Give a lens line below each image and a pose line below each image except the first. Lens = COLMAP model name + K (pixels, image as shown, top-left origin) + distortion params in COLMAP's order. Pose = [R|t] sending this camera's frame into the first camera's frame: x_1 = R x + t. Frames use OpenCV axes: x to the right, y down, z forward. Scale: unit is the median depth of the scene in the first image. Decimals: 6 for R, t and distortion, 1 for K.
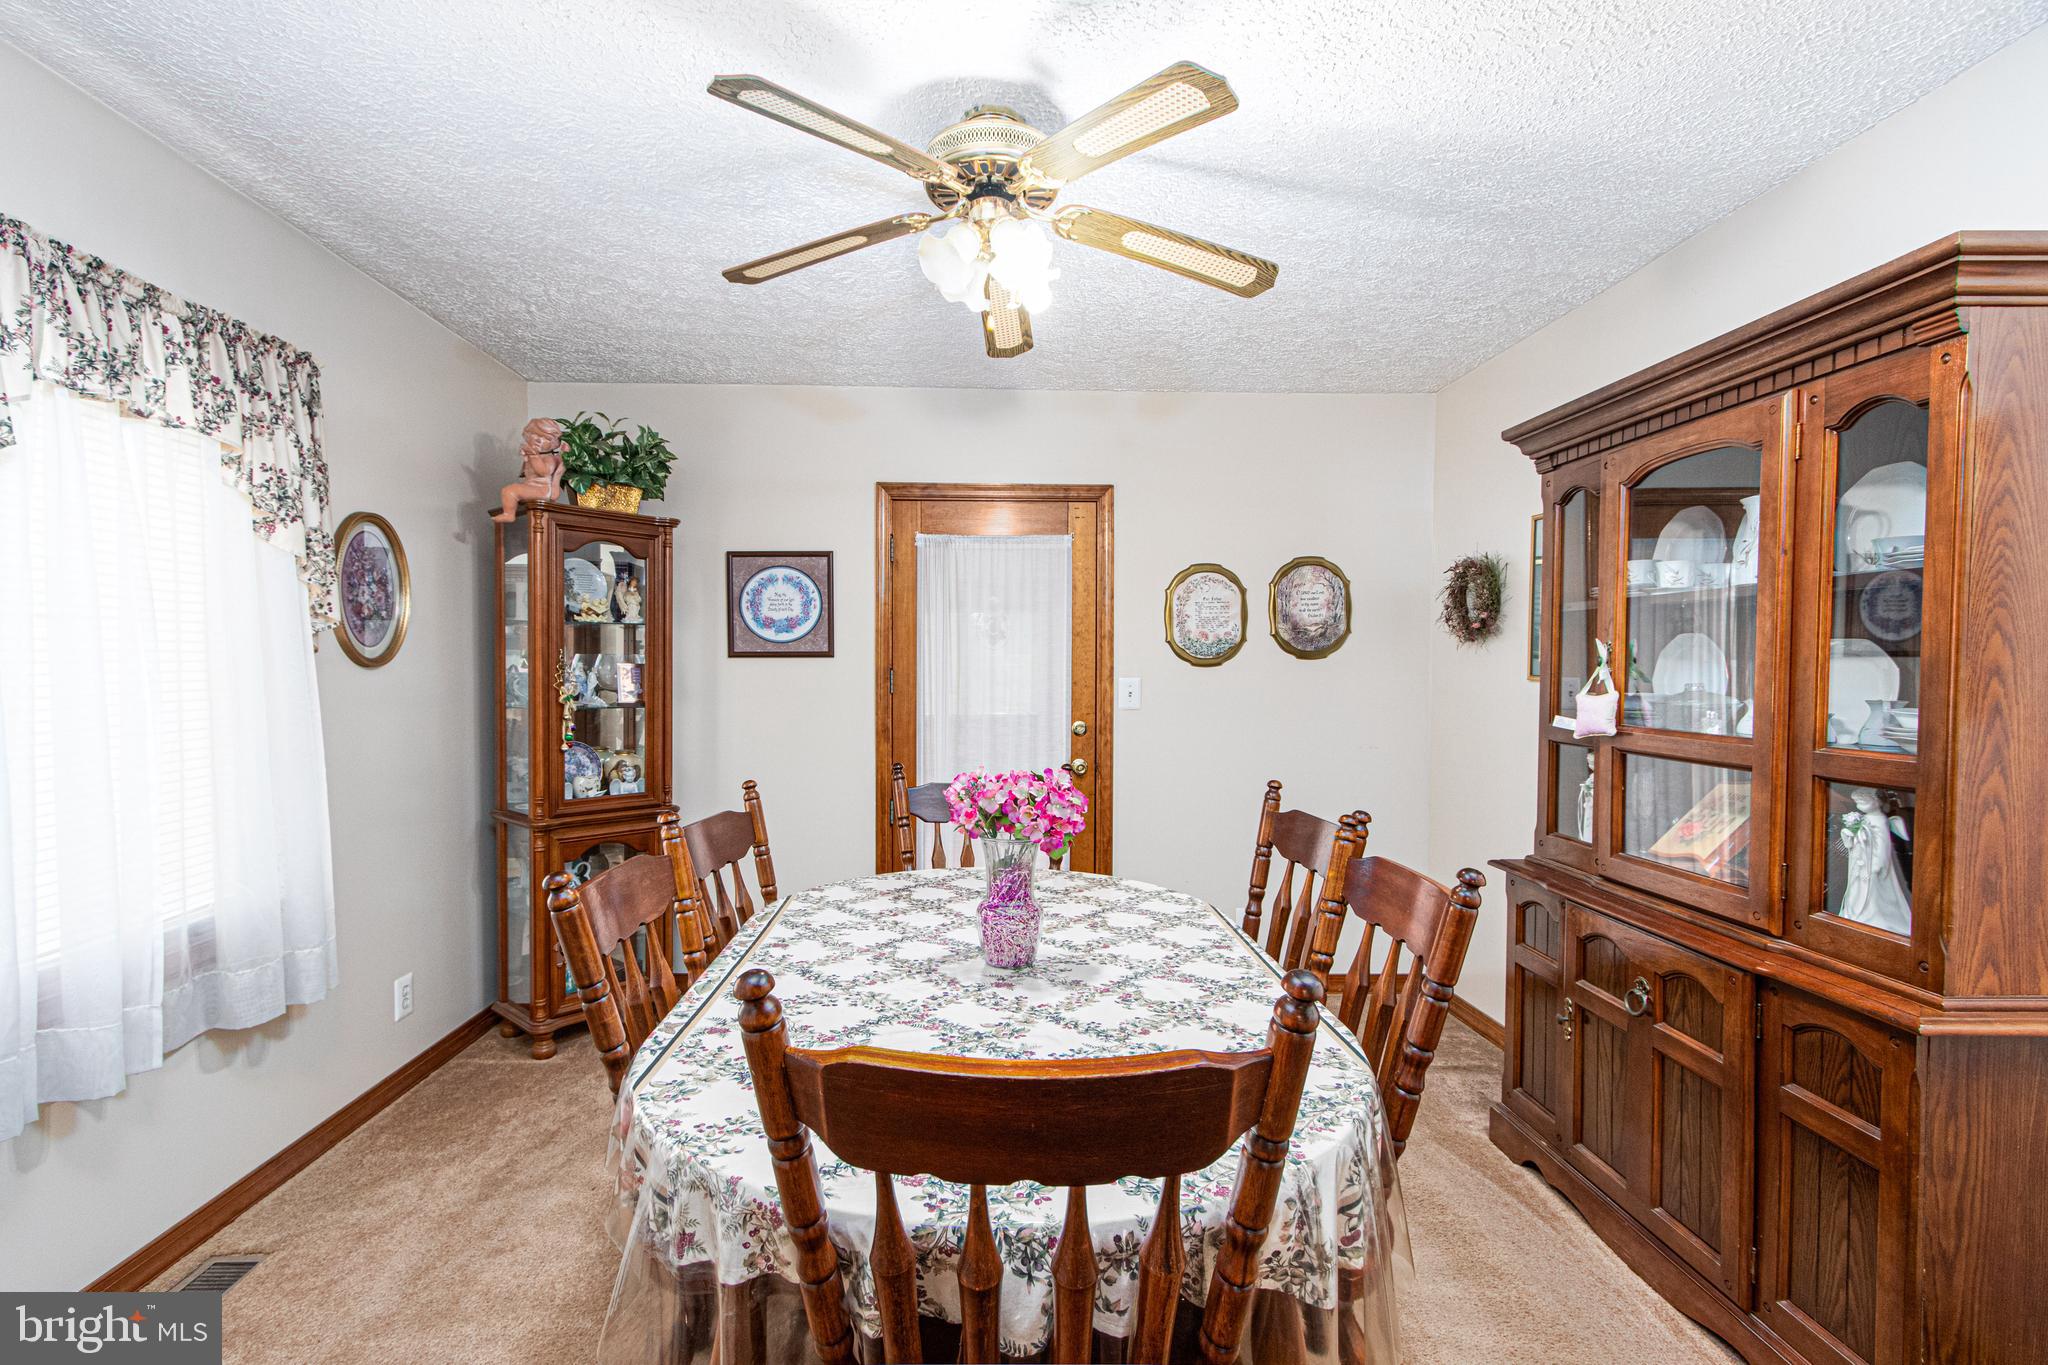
lens RADIAL K [[972.6, 0, 998.7], [0, 972.6, 708.3], [0, 0, 1]] dist [-0.022470, 0.005166]
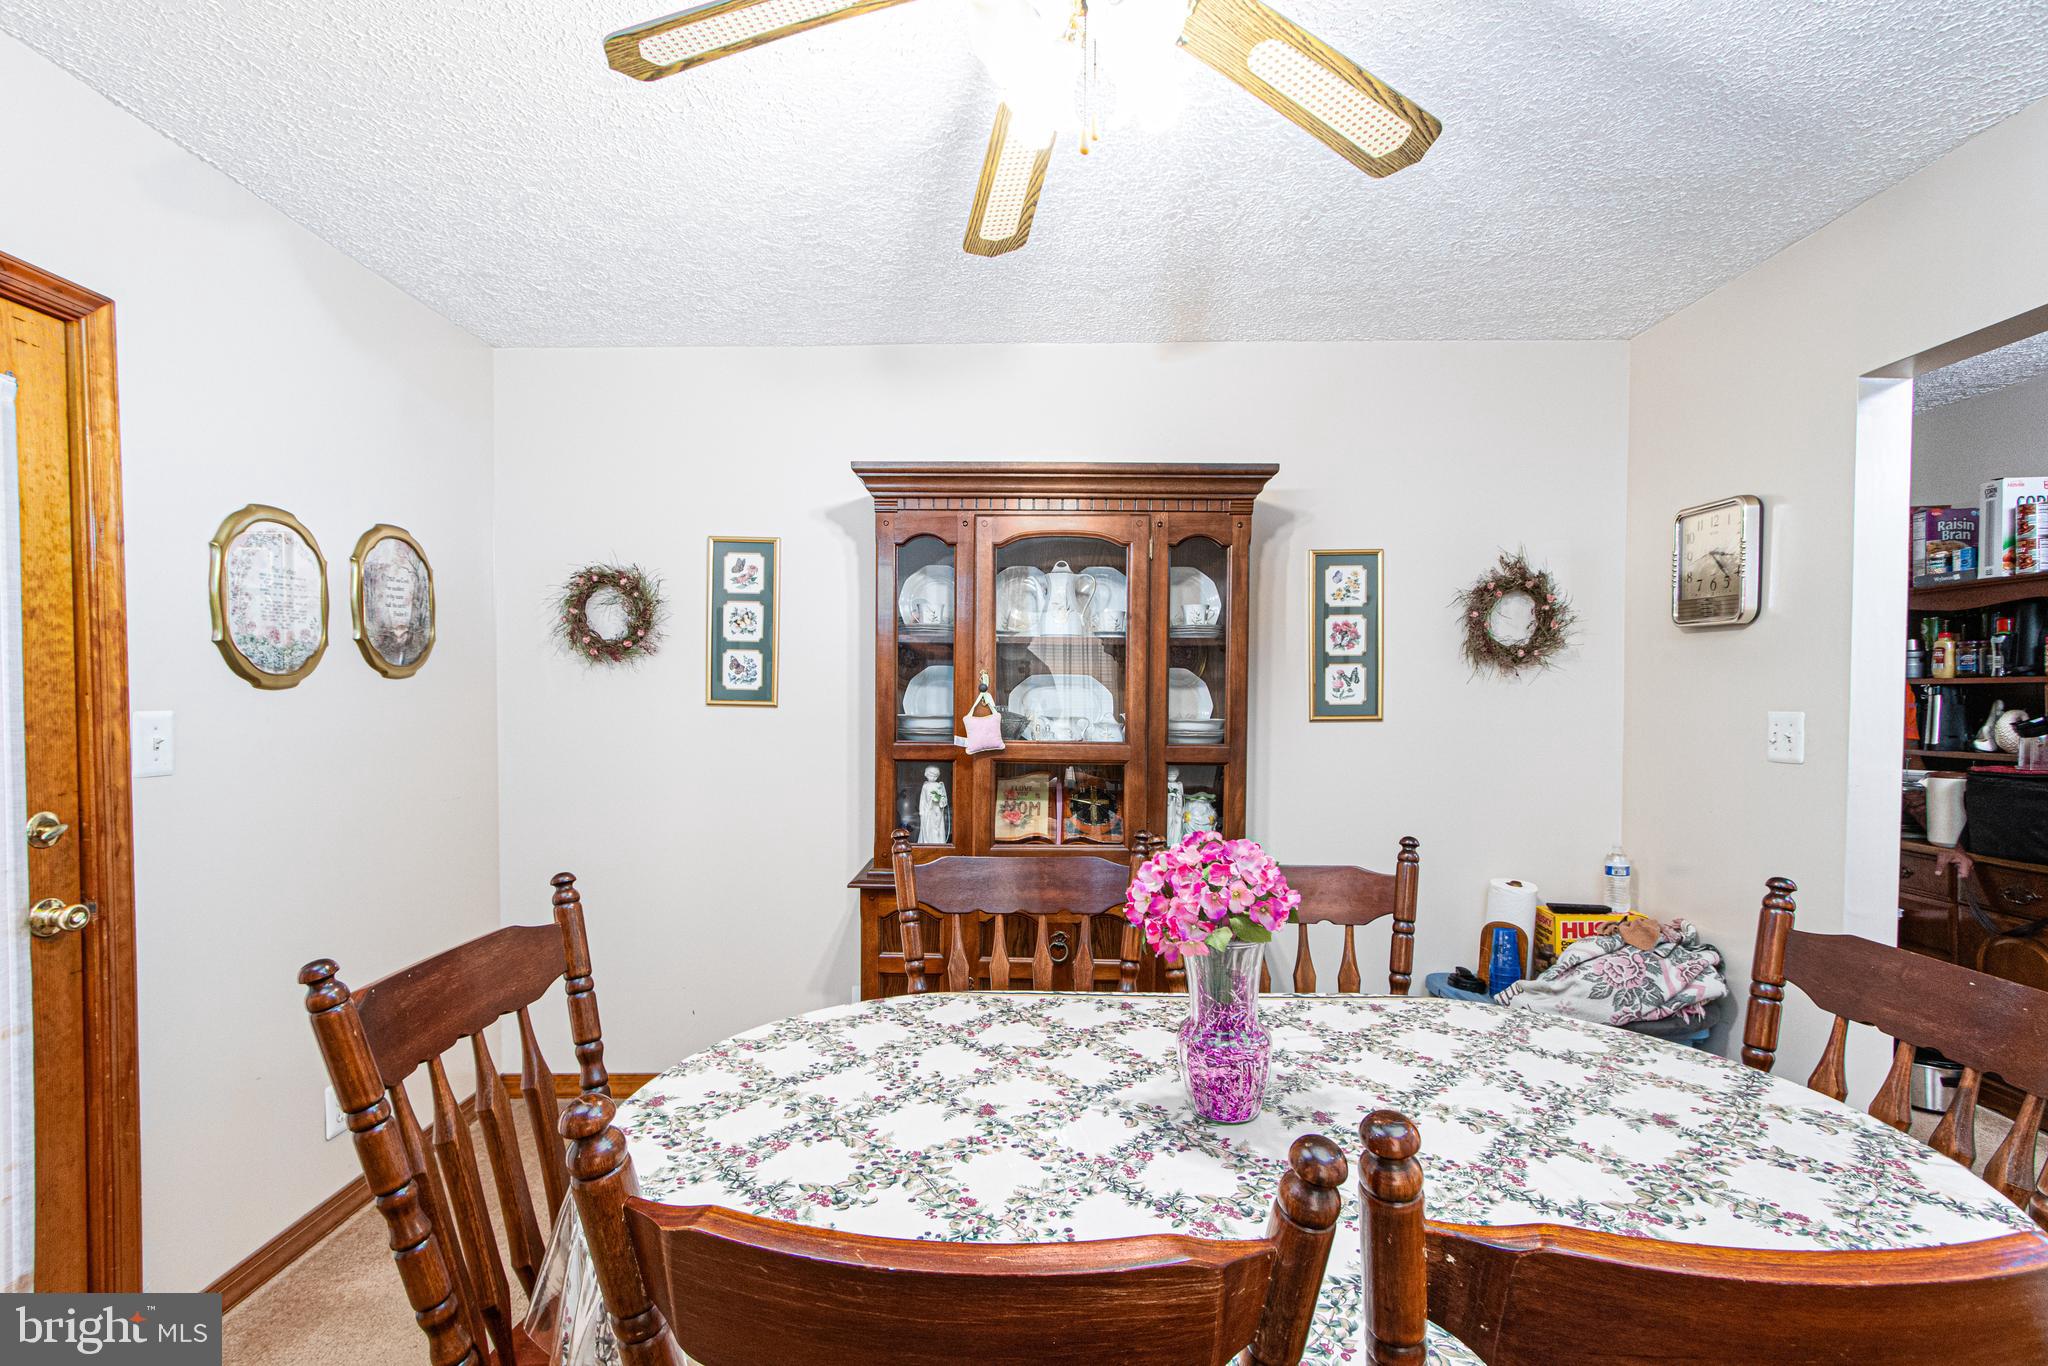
lens RADIAL K [[957.3, 0, 1023.2], [0, 957.3, 708.4], [0, 0, 1]] dist [0.000191, 0.000825]
pose [[0.019662, -0.017066, 0.999661, -0.550916], [0.037414, 0.999167, 0.016322, -0.039650], [-0.999106, 0.037081, 0.020284, 0.903580]]
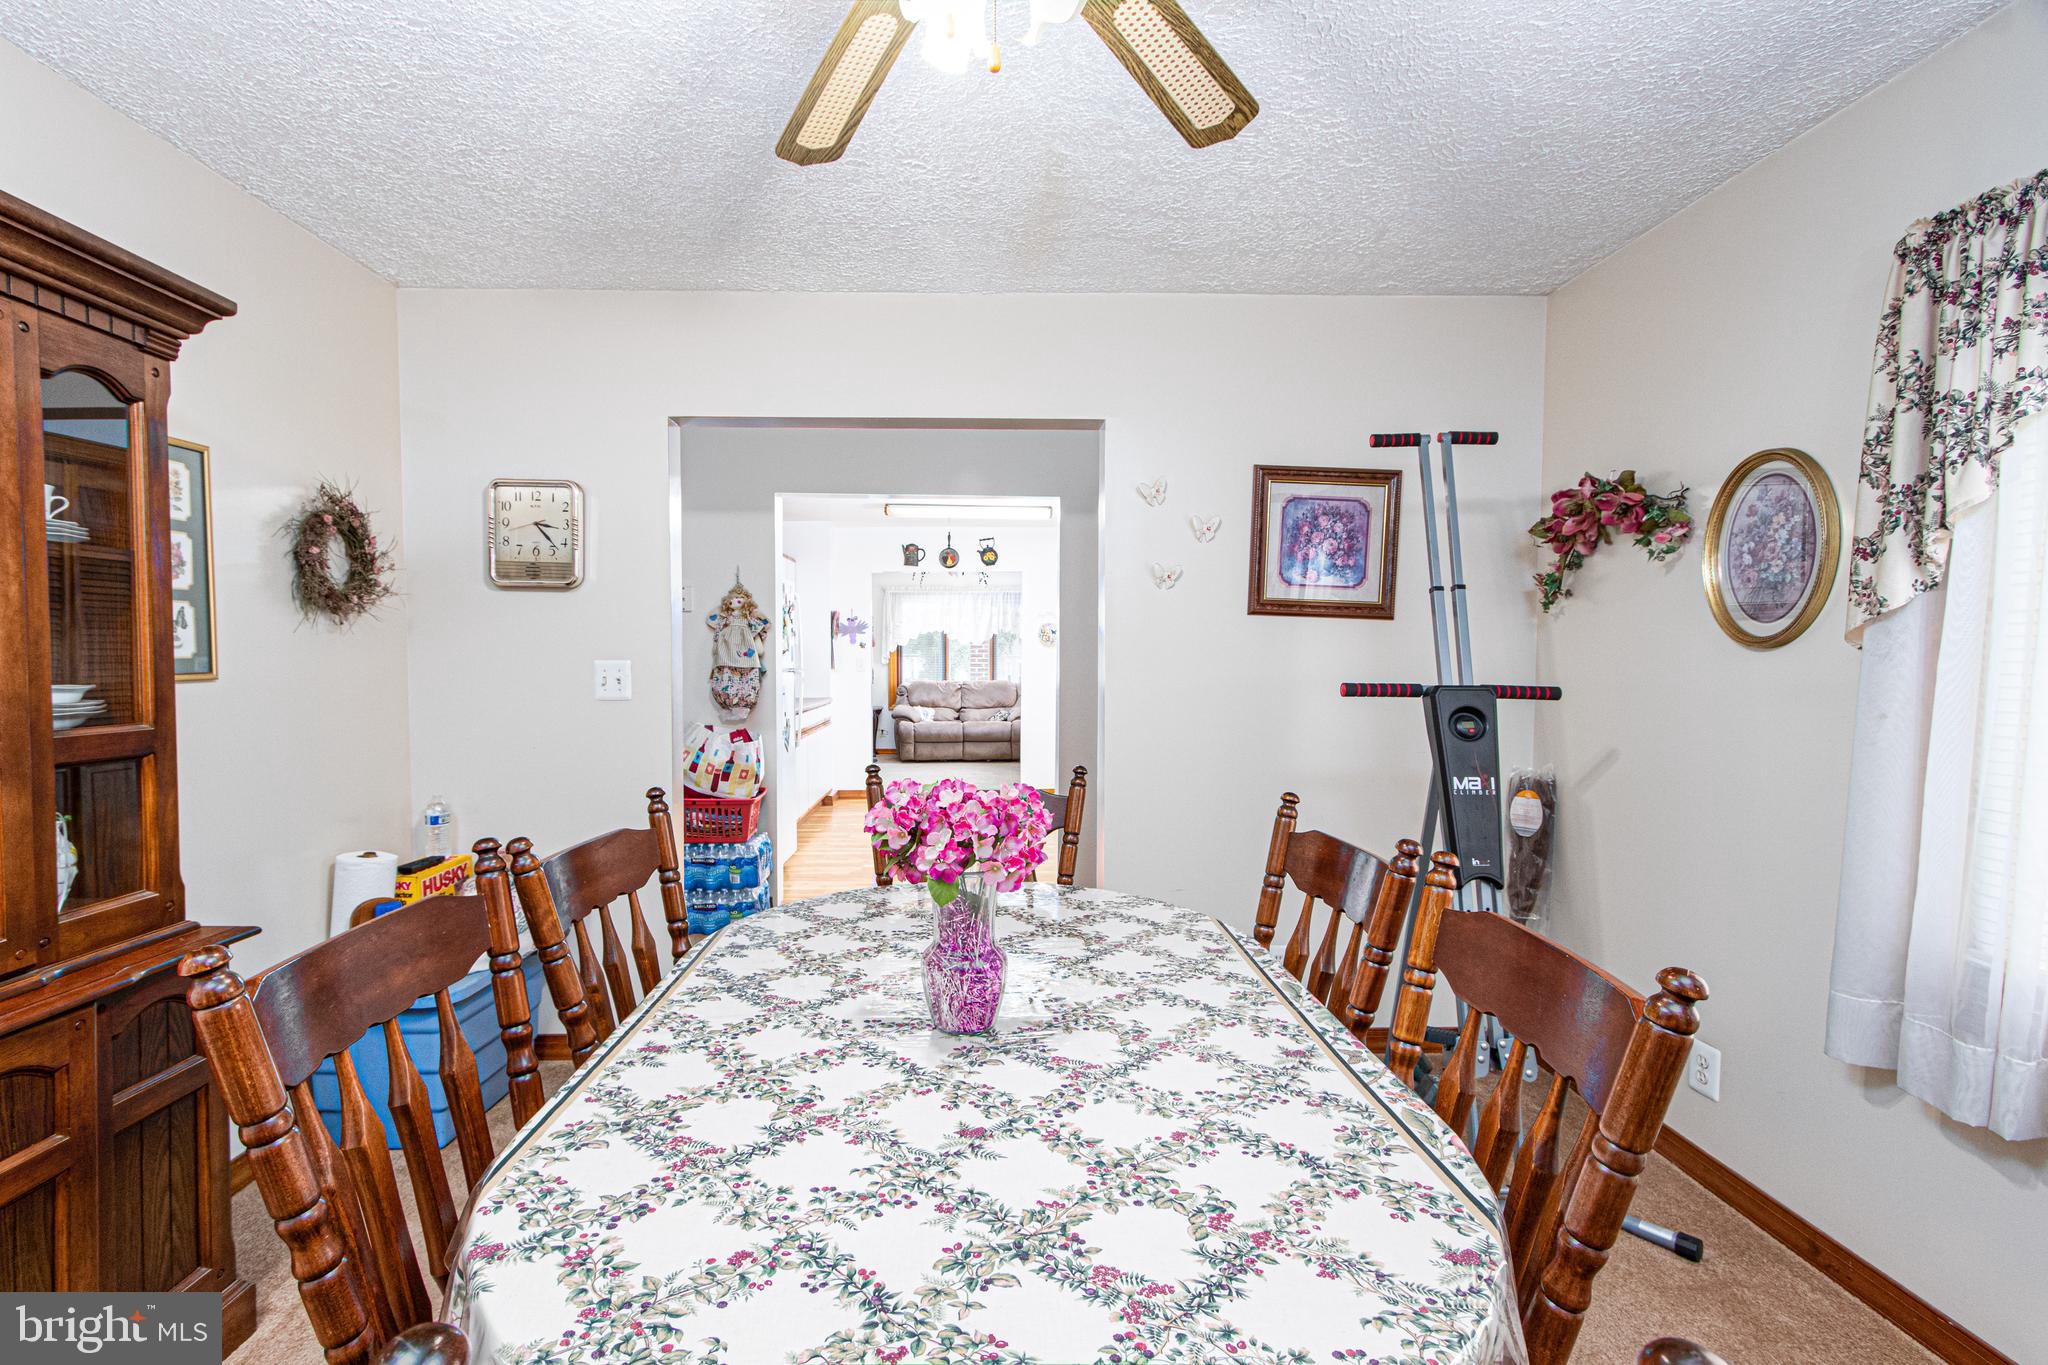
lens RADIAL K [[926.4, 0, 989.4], [0, 926.4, 686.0], [0, 0, 1]] dist [0.000342, 0.000394]
pose [[-0.999977, -0.006271, -0.002704, -0.004677], [-0.006460, 0.997032, 0.076712, -0.054262], [0.002215, 0.076728, -0.997050, 1.385947]]
